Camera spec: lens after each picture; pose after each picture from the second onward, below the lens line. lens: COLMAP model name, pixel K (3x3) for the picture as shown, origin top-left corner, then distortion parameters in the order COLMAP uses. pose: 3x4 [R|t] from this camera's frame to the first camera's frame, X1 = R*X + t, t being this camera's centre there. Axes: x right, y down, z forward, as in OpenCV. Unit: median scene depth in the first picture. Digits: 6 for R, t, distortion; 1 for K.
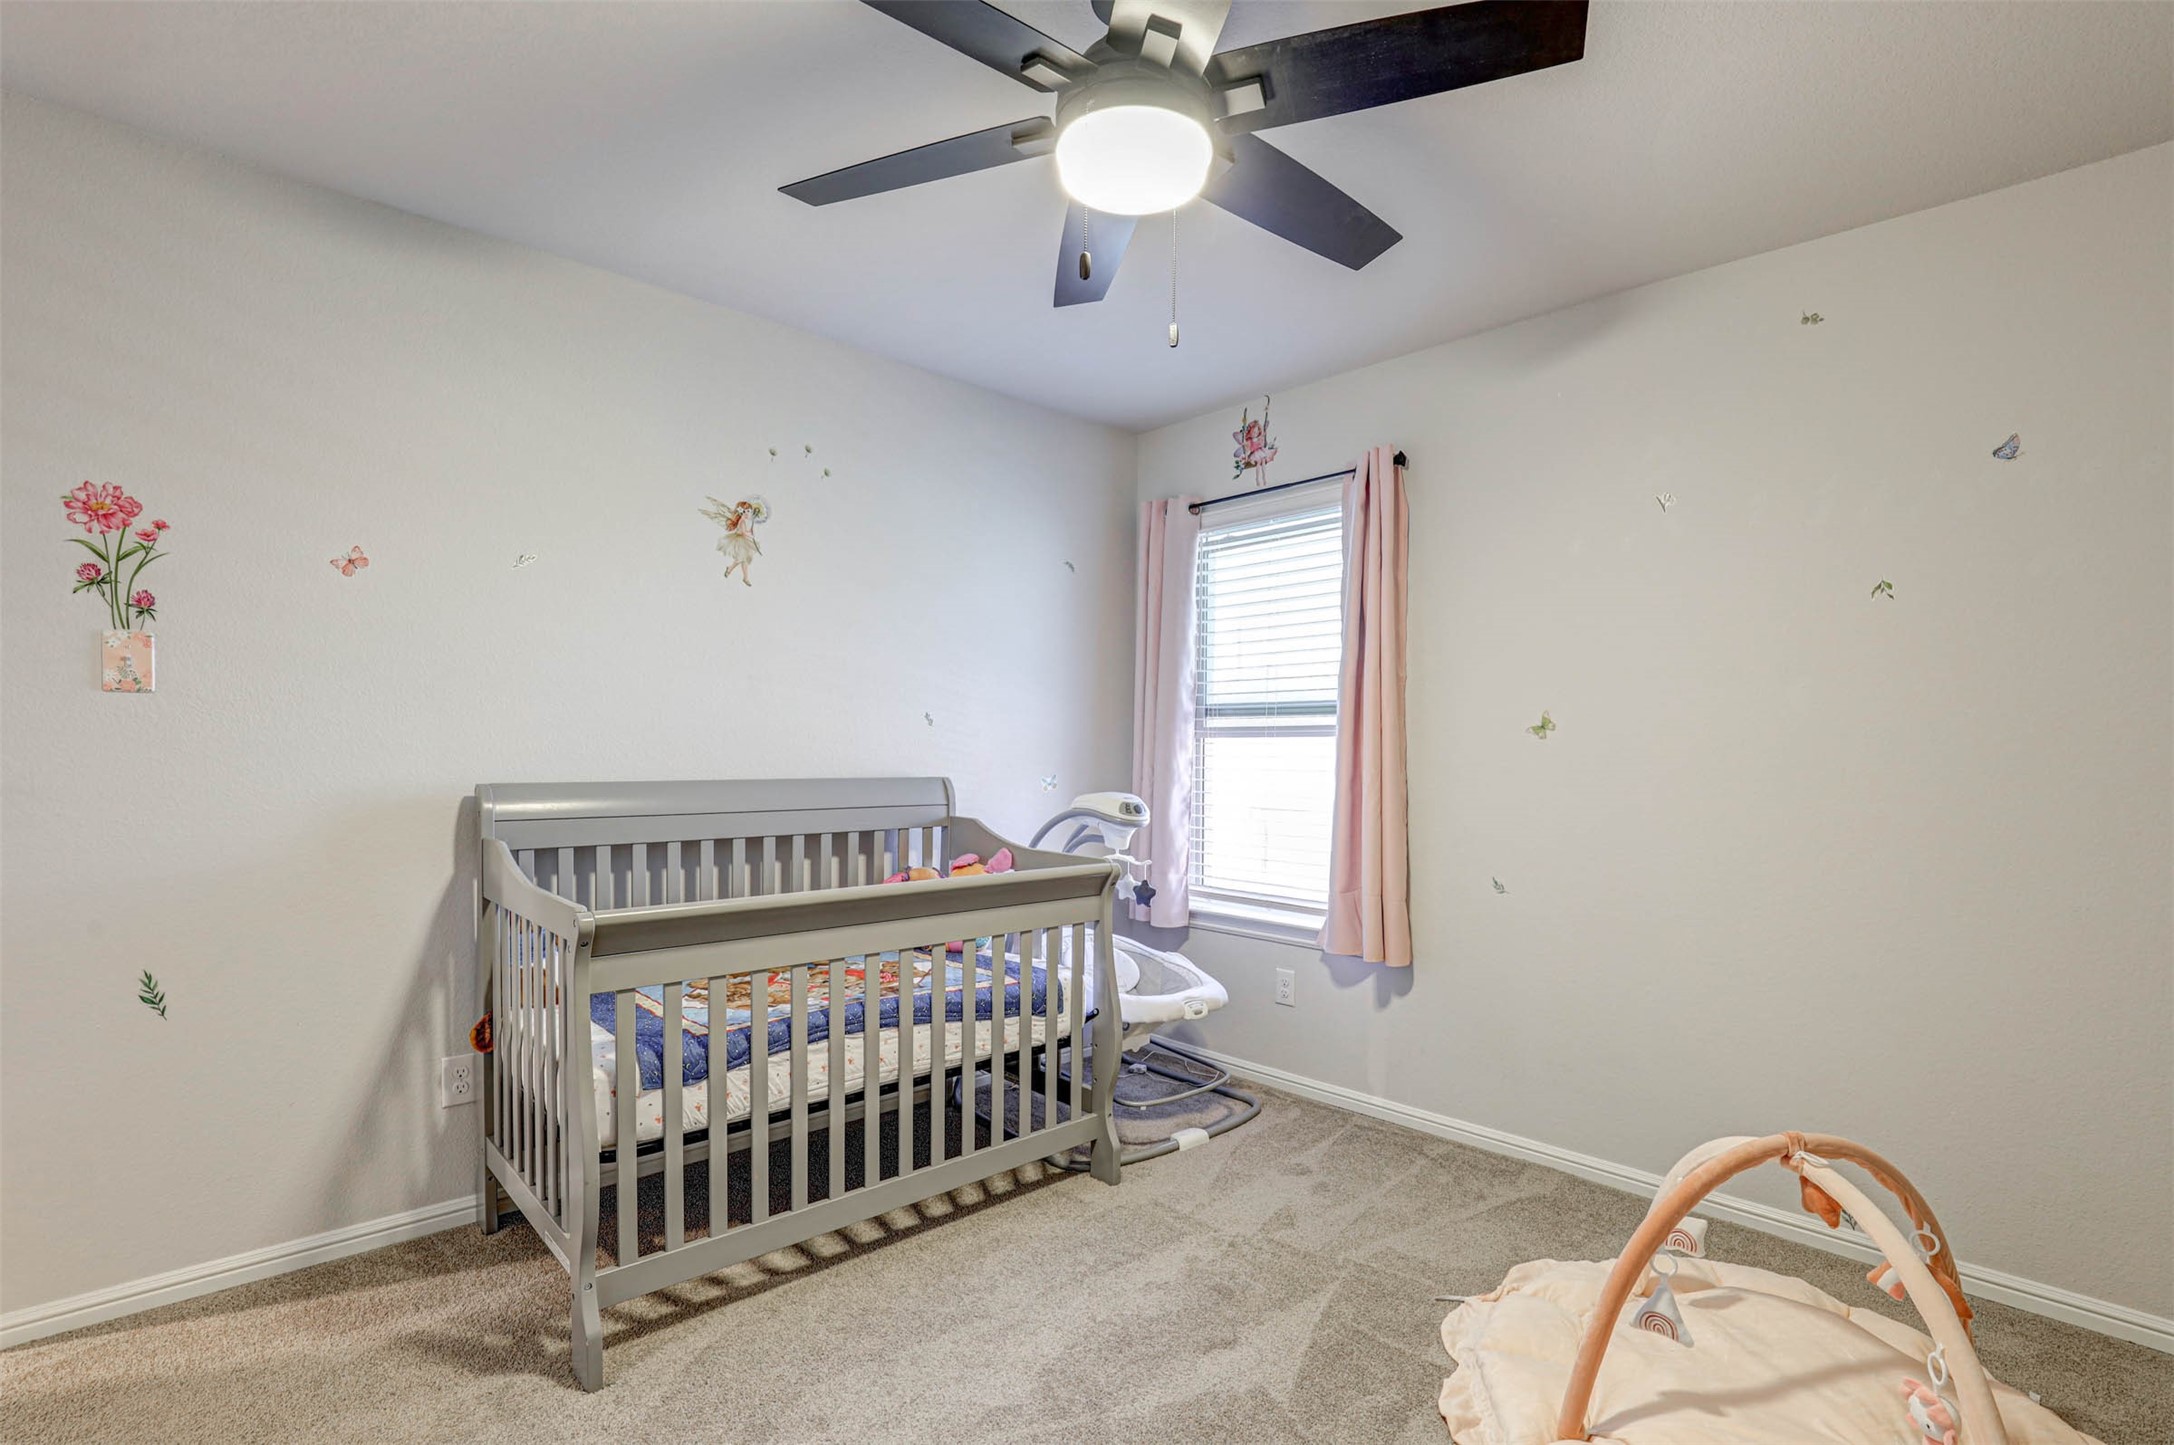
lens RADIAL K [[1011.3, 0, 1080.5], [0, 1011.3, 807.9], [0, 0, 1]] dist [-0.030591, 0.001019]
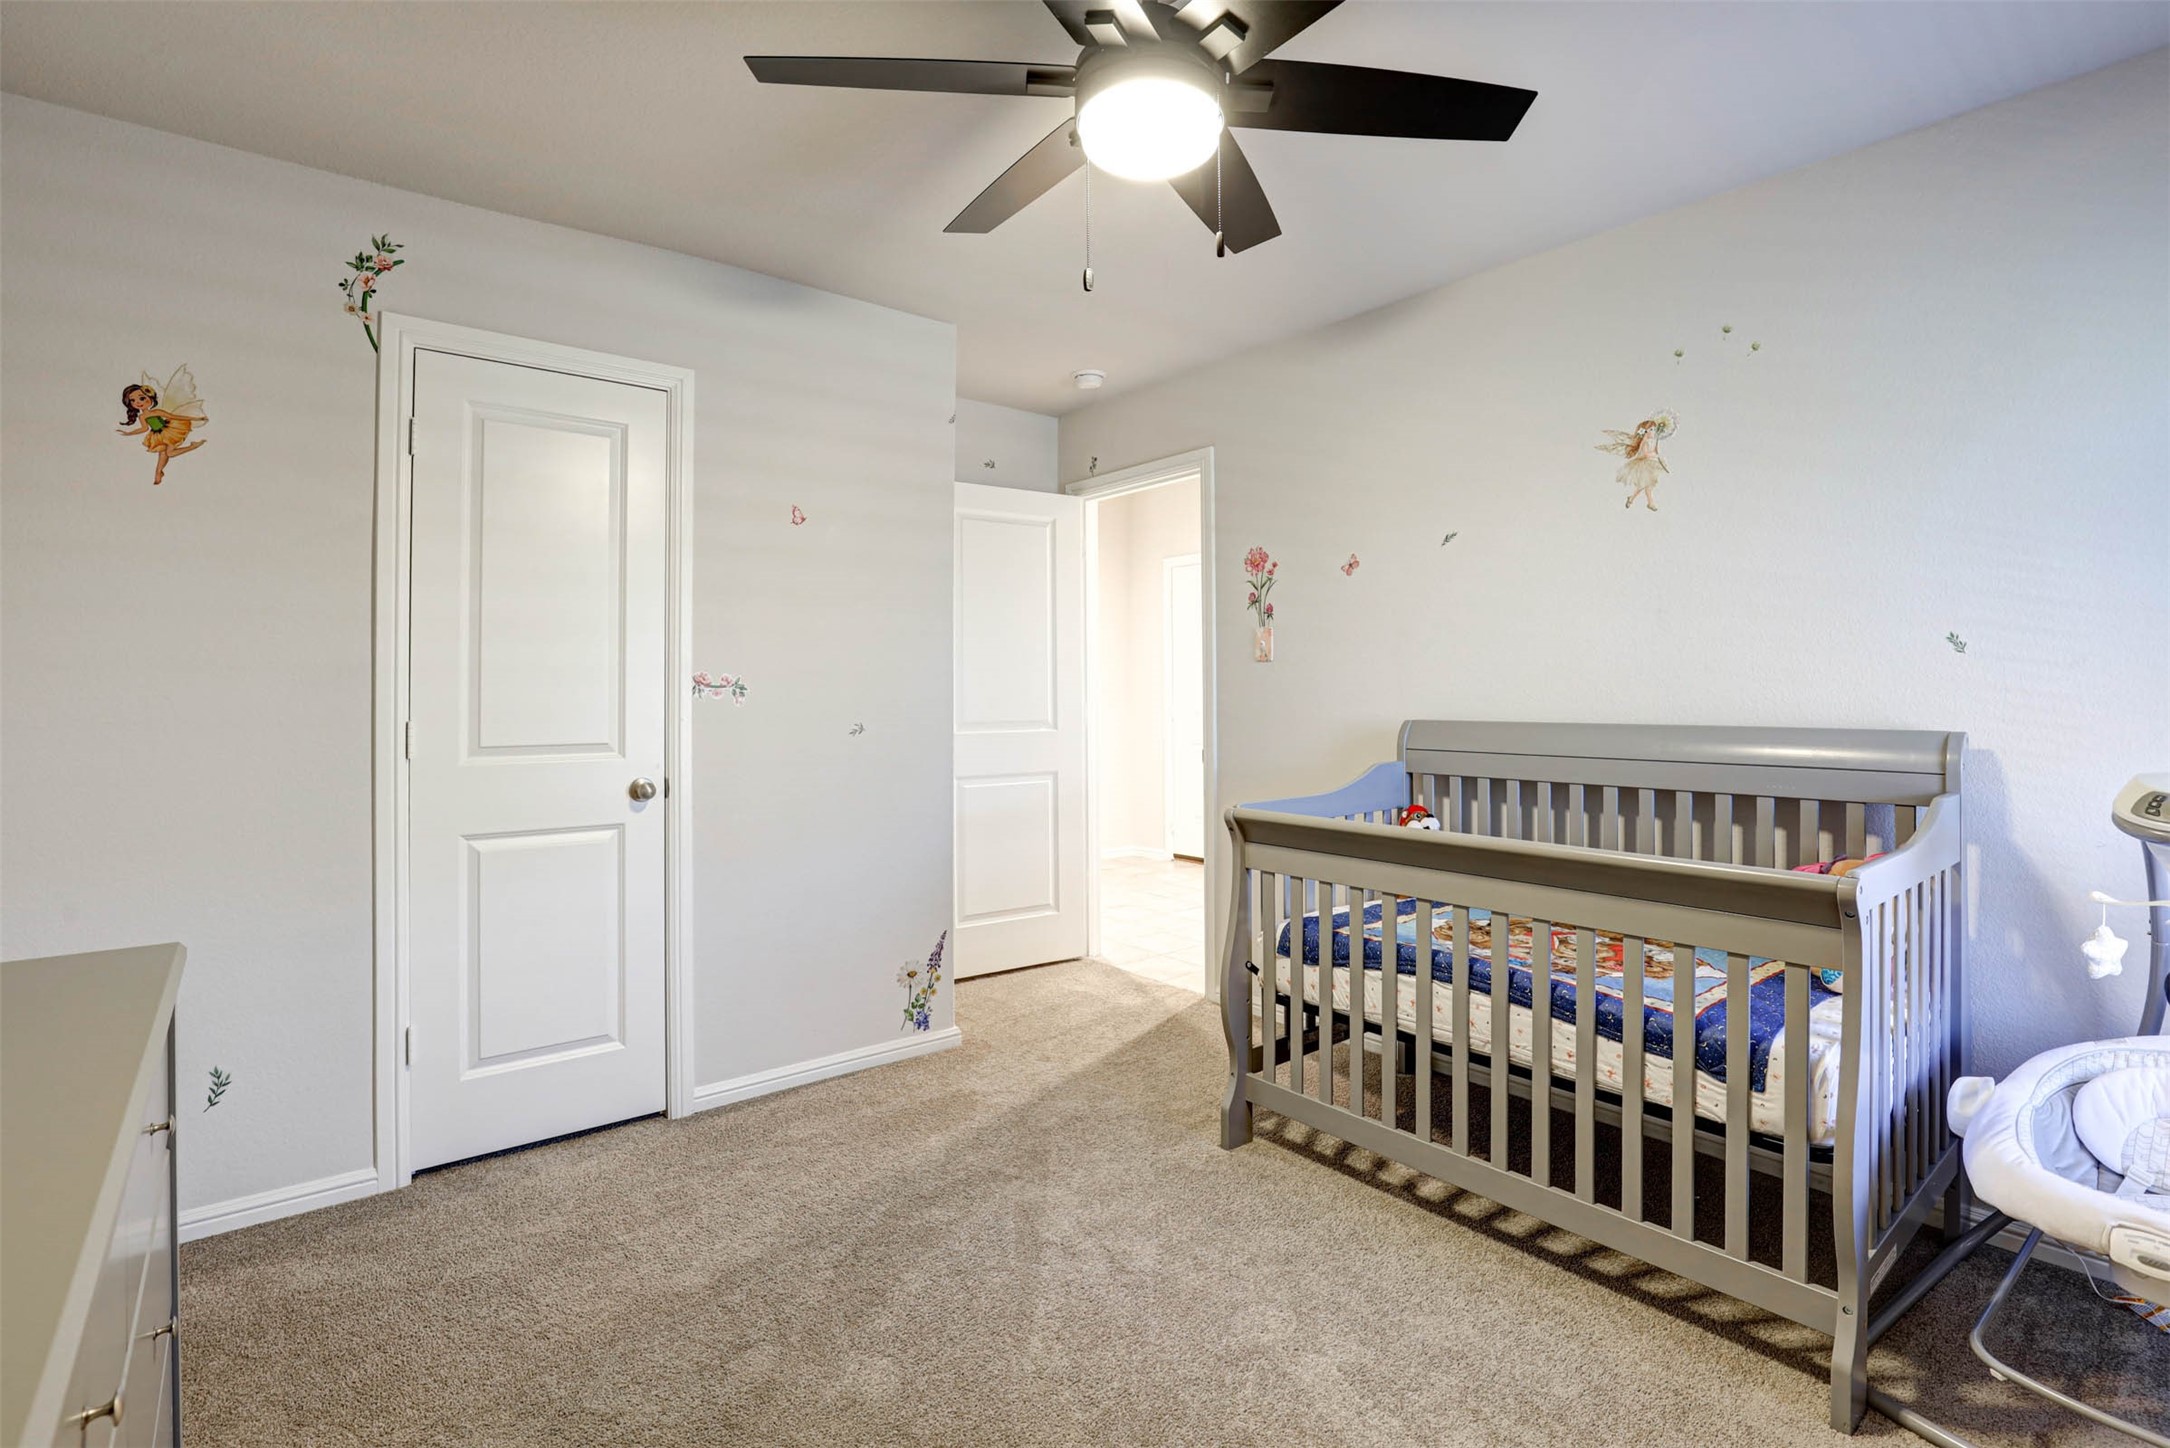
lens RADIAL K [[1004.3, 0, 1092.3], [0, 1004.3, 716.9], [0, 0, 1]] dist [-0.031754, 0.006140]
pose [[-0.056793, 0.014975, -0.998274, 0.691520], [-0.054073, 0.998374, 0.018053, -0.028259], [0.996921, 0.055005, -0.055891, 0.646830]]
